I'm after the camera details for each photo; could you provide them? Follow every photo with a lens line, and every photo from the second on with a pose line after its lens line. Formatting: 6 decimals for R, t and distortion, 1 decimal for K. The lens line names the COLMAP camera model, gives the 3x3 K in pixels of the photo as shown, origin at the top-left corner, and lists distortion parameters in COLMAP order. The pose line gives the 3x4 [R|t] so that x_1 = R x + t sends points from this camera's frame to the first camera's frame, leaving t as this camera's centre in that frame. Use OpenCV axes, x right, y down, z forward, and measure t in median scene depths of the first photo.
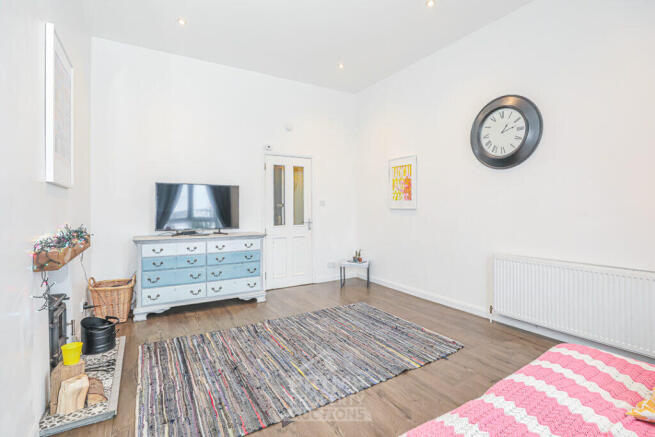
lens RADIAL K [[316.3, 0, 329.0], [0, 316.3, 205.2], [0, 0, 1]] dist [-0.028787, -0.000137]
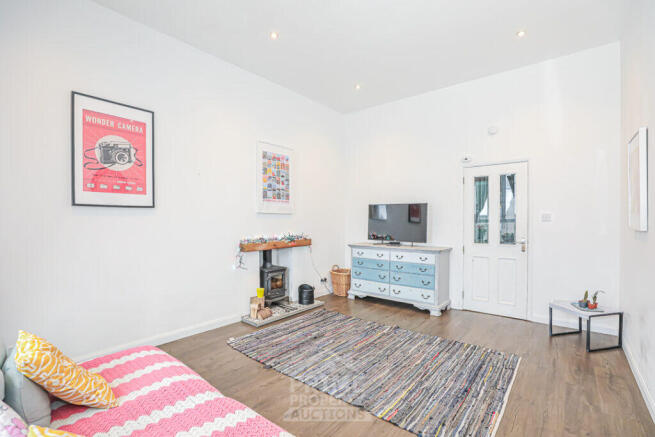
lens RADIAL K [[299.3, 0, 327.5], [0, 299.3, 218.5], [0, 0, 1]] dist [-0.024416, 0.000072]
pose [[0.320002, -0.003514, -0.947410, 0.686724], [0.008742, 0.999962, -0.000756, -0.013528], [0.947377, -0.008040, 0.320020, 0.423526]]
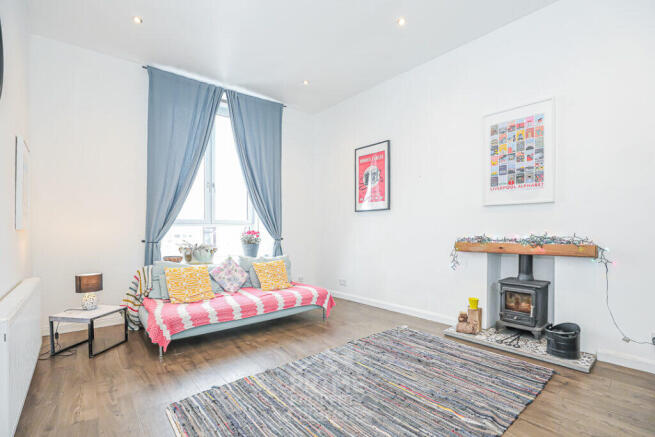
lens RADIAL K [[296.5, 0, 330.1], [0, 296.5, 226.0], [0, 0, 1]] dist [-0.023549, -0.000054]
pose [[-0.986909, 0.009612, -0.160994, 0.126462], [0.012025, 0.999829, -0.014018, 0.031030], [0.160831, -0.015770, -0.986856, 1.367313]]
